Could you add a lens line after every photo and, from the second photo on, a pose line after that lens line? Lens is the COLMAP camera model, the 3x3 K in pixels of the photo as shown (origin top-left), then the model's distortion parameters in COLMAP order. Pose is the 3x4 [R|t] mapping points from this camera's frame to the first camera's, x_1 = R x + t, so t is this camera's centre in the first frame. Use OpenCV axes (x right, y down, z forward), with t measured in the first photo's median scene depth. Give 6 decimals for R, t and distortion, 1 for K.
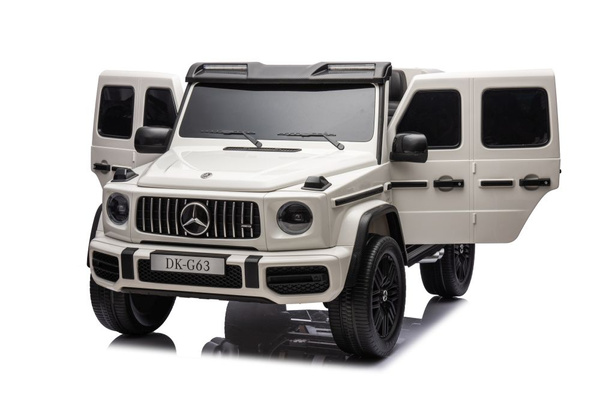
lens RADIAL K [[1128.9, 0, 300.0], [0, 1128.9, 200.0], [0, 0, 1]] dist [0.413840, 0.006923]
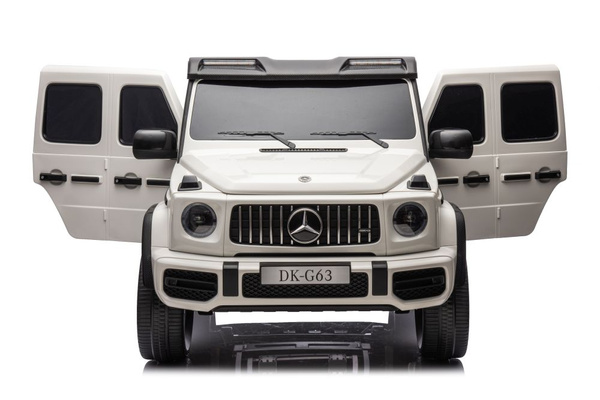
lens RADIAL K [[1226.3, 0, 300.0], [0, 1226.3, 200.0], [0, 0, 1]] dist [0.430659, 0.033561]
pose [[0.918173, -0.044641, 0.393656, -0.471877], [0.046861, 0.998894, 0.003975, -0.008500], [-0.393398, 0.014797, 0.919249, 0.074480]]
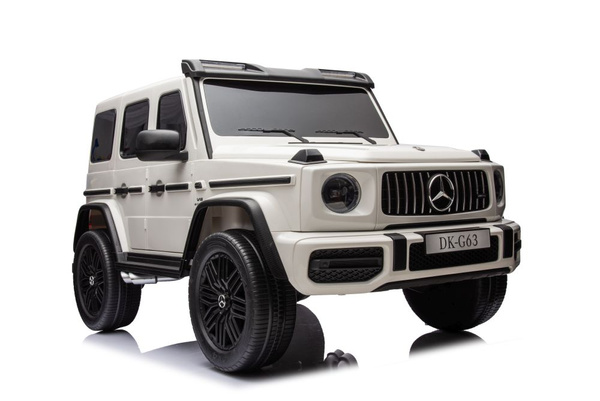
lens RADIAL K [[782.7, 0, 251.3], [0, 782.7, 200.5], [0, 0, 1]] dist [-0.012172, -0.011142]
pose [[0.554551, -0.016658, 0.831983, -0.657834], [0.145266, 0.986386, -0.077077, 0.046507], [-0.819372, 0.163602, 0.549421, 0.755950]]
